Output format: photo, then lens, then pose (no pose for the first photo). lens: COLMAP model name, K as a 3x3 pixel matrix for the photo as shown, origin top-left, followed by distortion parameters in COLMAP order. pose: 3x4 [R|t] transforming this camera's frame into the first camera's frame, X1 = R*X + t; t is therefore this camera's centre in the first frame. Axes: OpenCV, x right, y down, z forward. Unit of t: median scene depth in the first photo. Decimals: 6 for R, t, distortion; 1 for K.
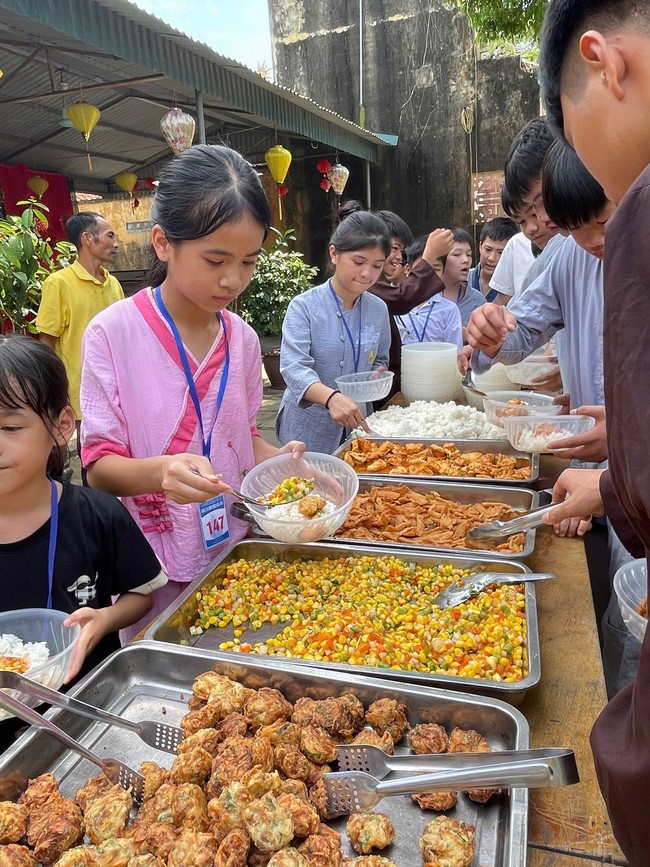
lens RADIAL K [[653.8, 0, 329.1], [0, 653.8, 438.1], [0, 0, 1]] dist [-0.006789, 0.000383]
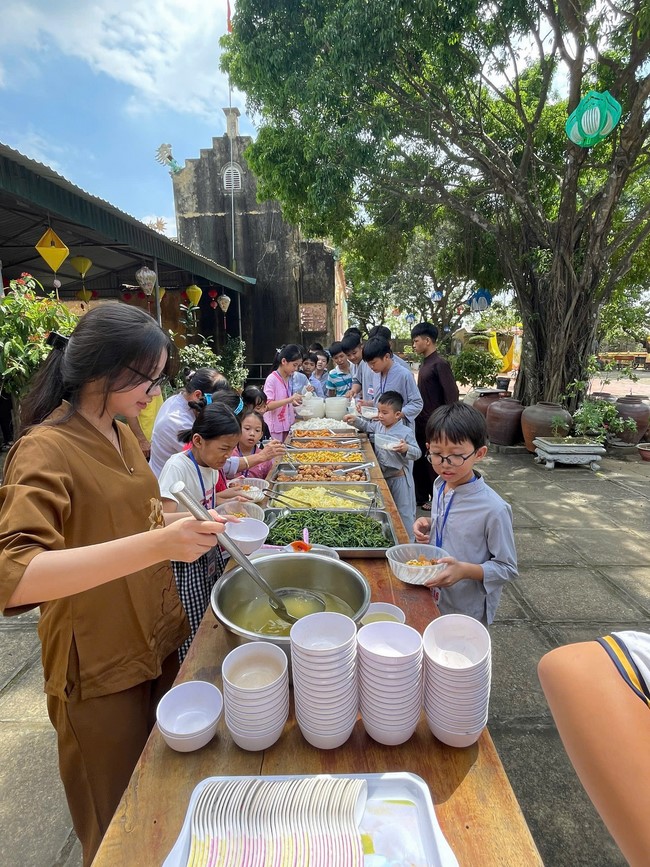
lens RADIAL K [[456.8, 0, 327.0], [0, 456.8, 440.5], [0, 0, 1]] dist [-0.001144, -0.002636]
pose [[0.956017, -0.020239, 0.292612, -0.076795], [0.037288, 0.997908, -0.052806, 0.030710], [-0.290931, 0.061395, 0.954772, -0.174159]]
